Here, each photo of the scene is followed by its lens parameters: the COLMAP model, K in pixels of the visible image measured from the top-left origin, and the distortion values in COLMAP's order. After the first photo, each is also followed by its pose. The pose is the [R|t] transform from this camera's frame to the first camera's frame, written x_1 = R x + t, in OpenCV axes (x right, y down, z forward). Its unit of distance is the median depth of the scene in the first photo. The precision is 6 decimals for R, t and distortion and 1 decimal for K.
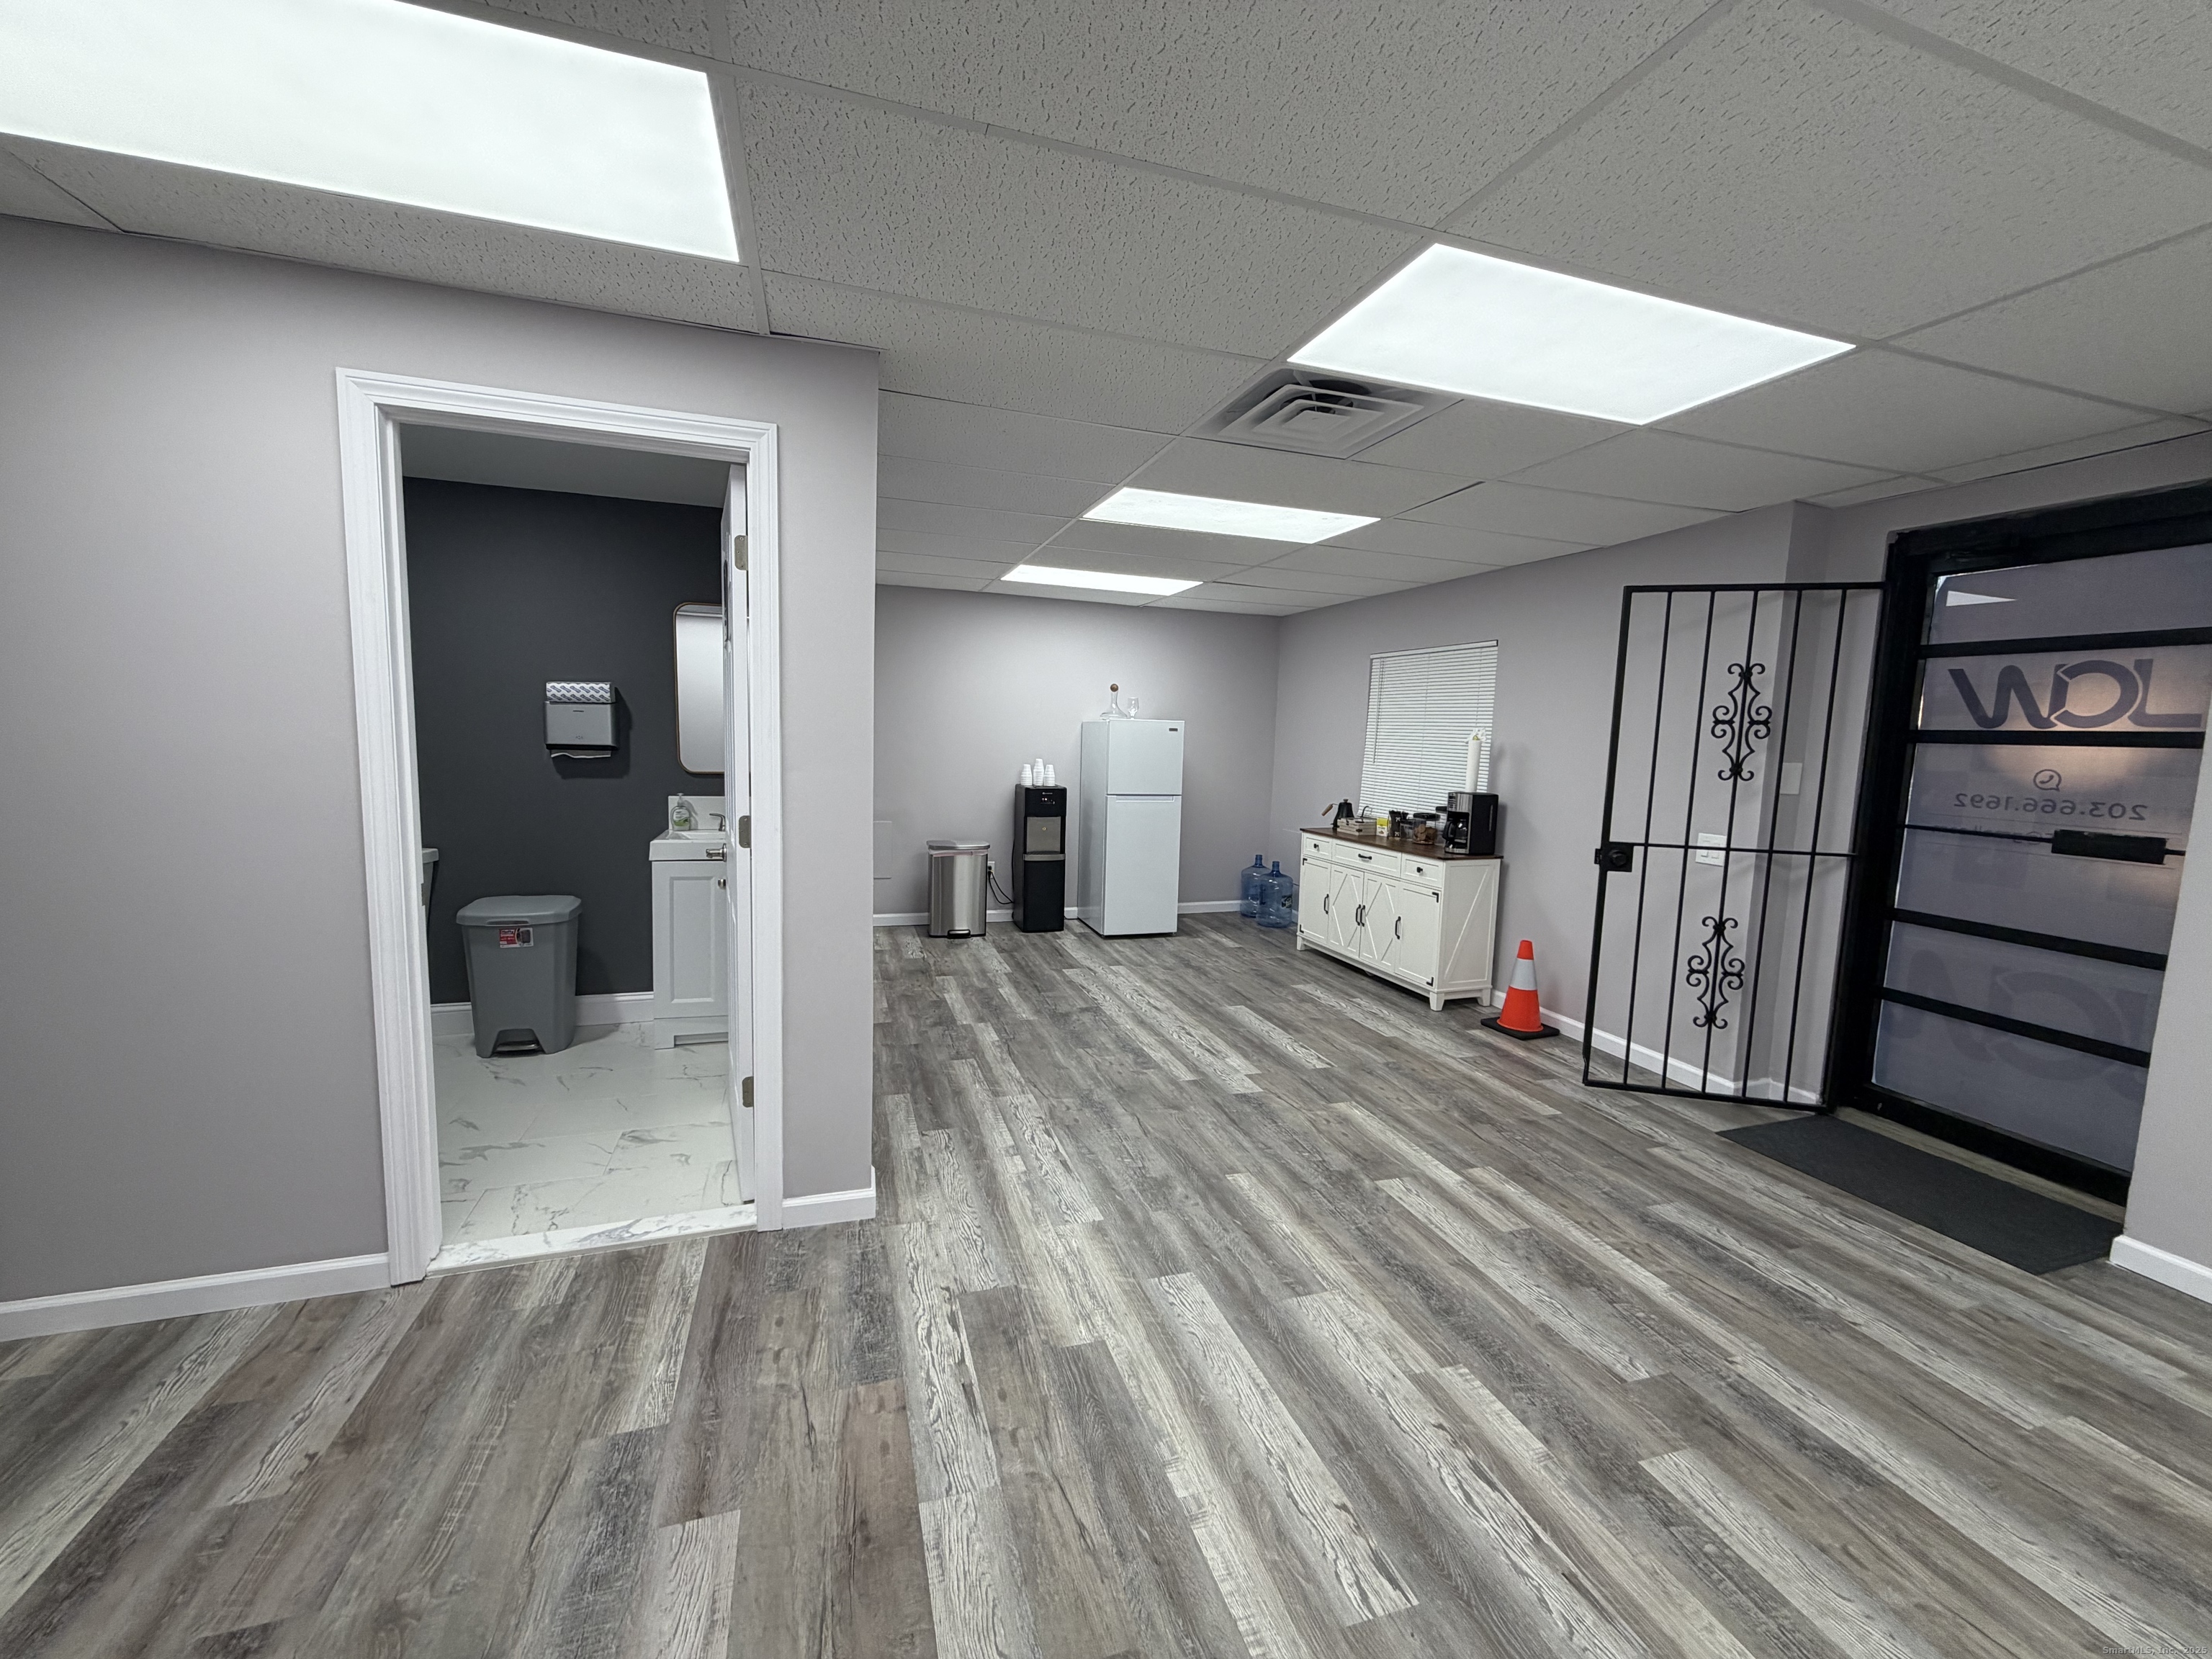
lens RADIAL K [[876.9, 0, 1097.7], [0, 876.9, 825.7], [0, 0, 1]] dist [-0.002715, -0.000159]
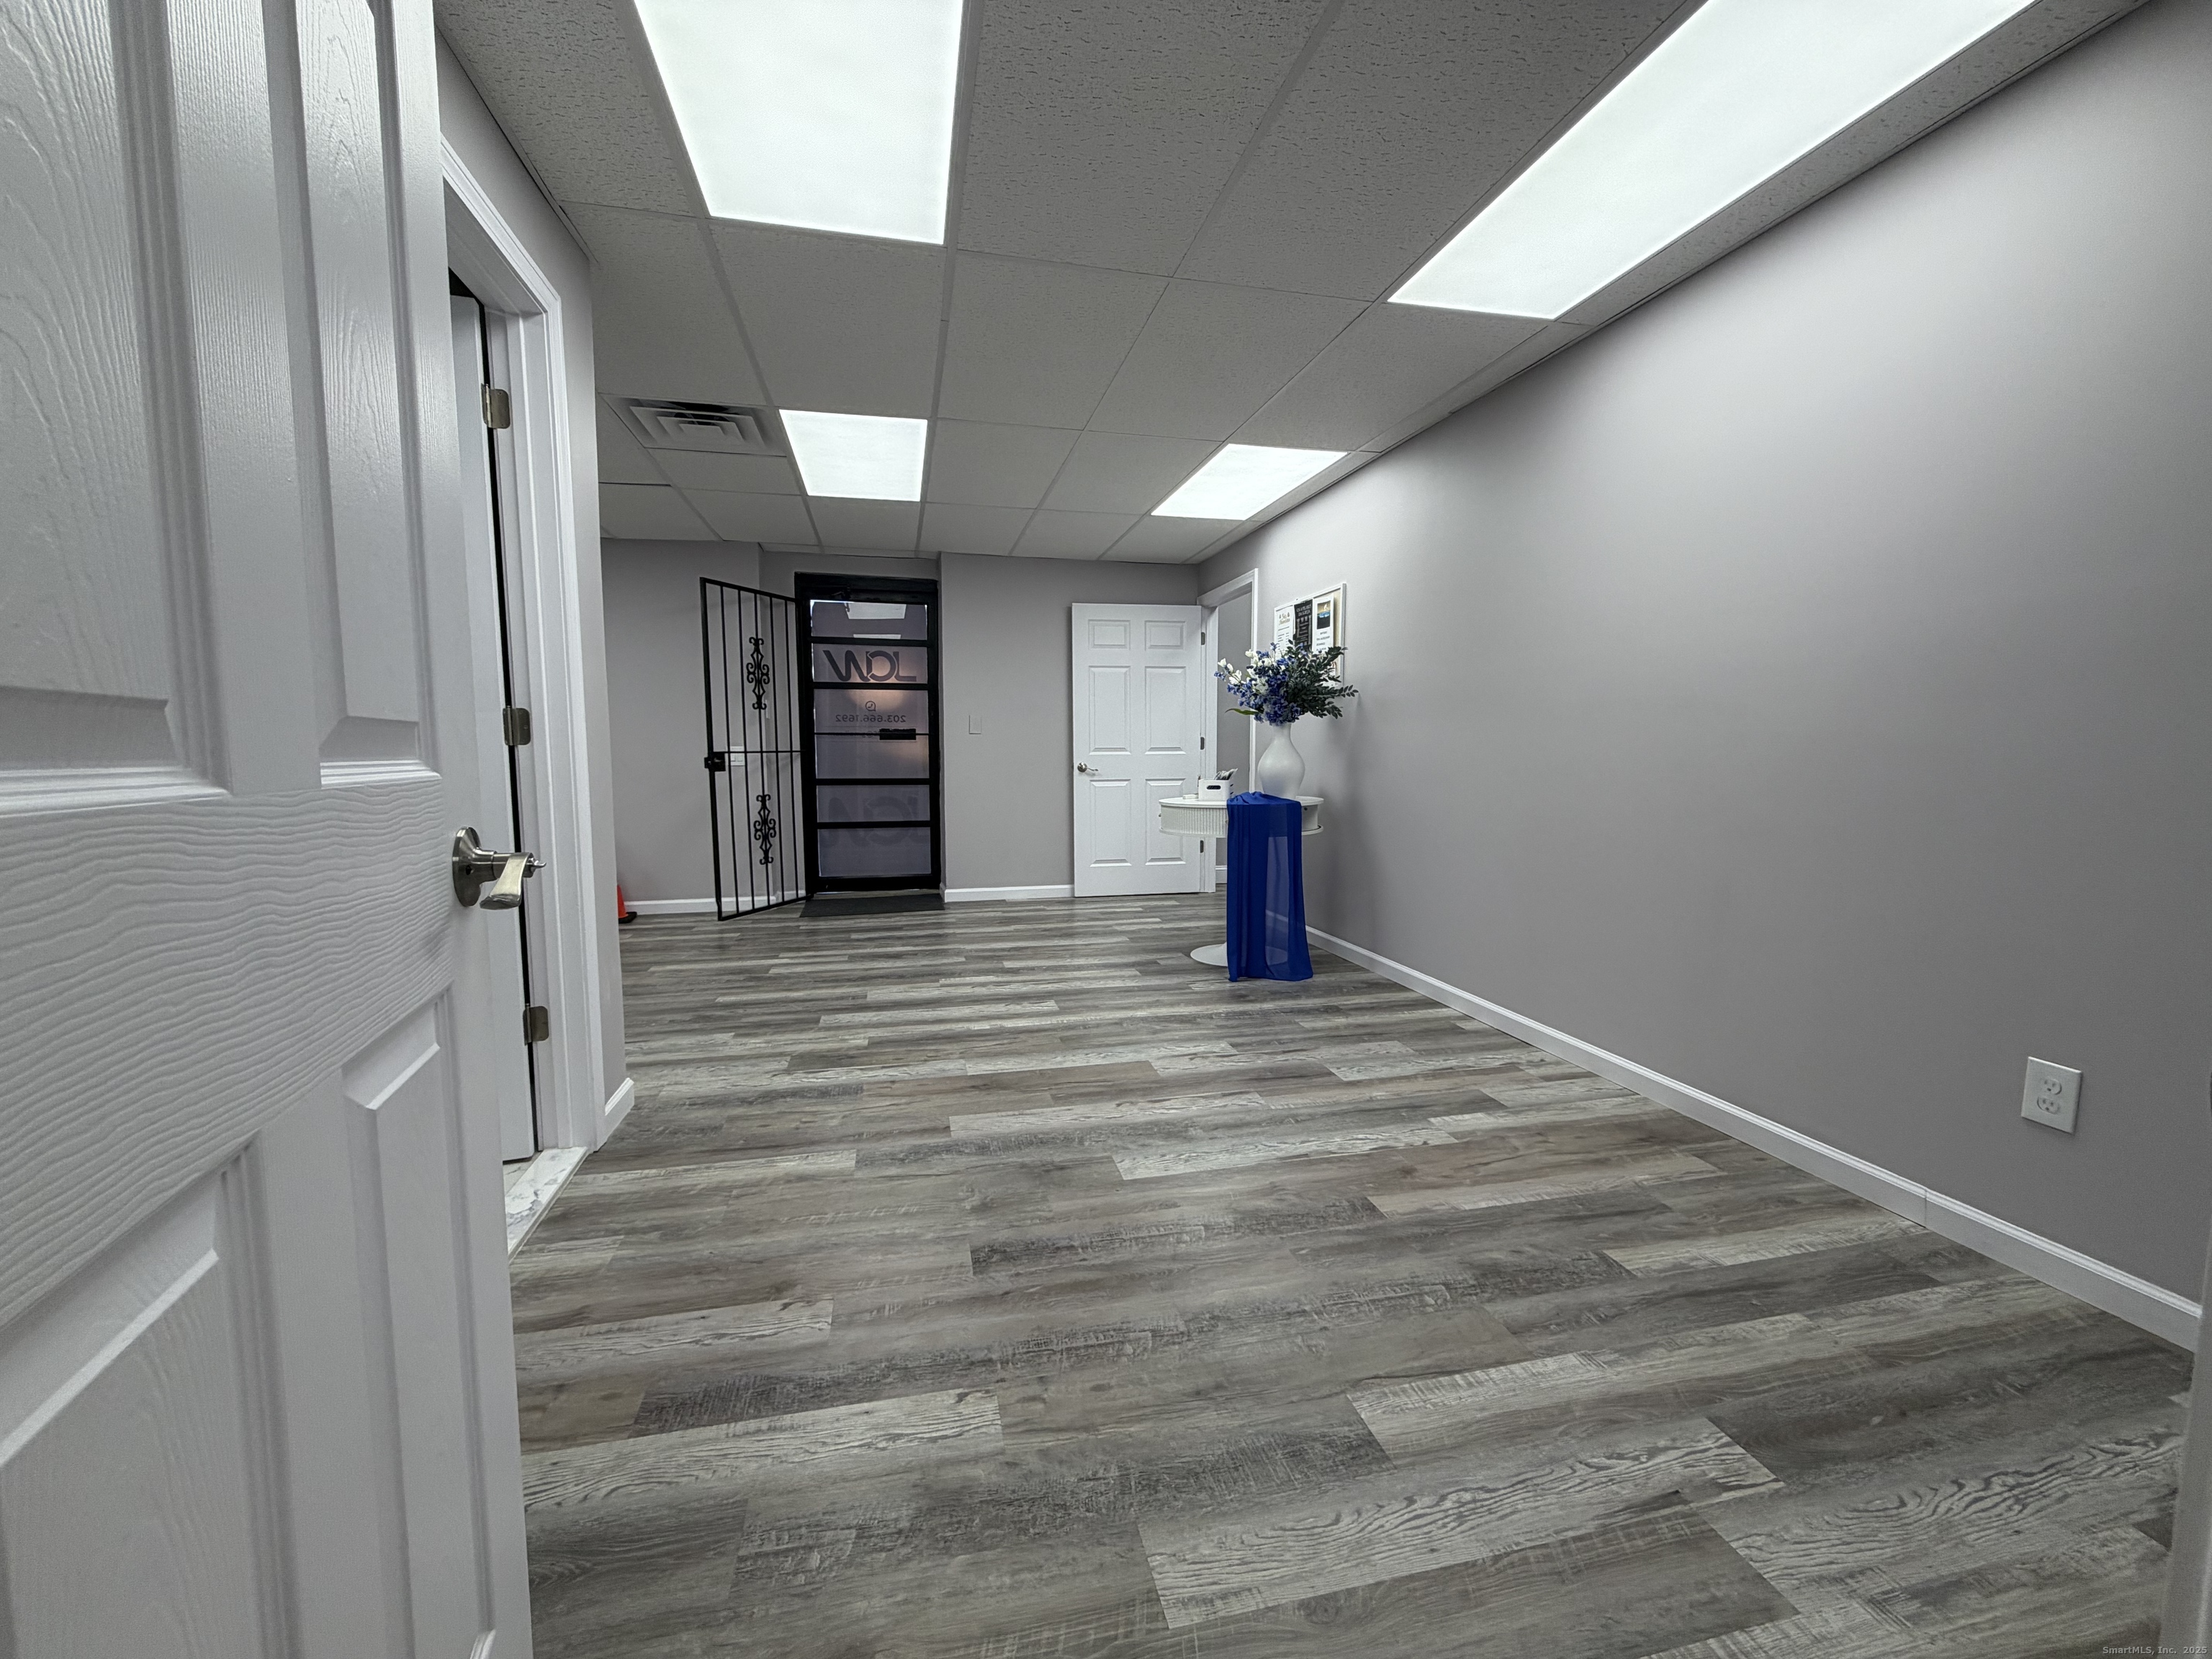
lens RADIAL K [[876.9, 0, 1094.5], [0, 876.9, 829.5], [0, 0, 1]] dist [-0.002715, -0.000159]
pose [[0.092475, -0.126426, 0.987656, -0.864184], [0.102686, 0.987829, 0.116833, 0.043626], [-0.990406, 0.090614, 0.104332, 0.233210]]
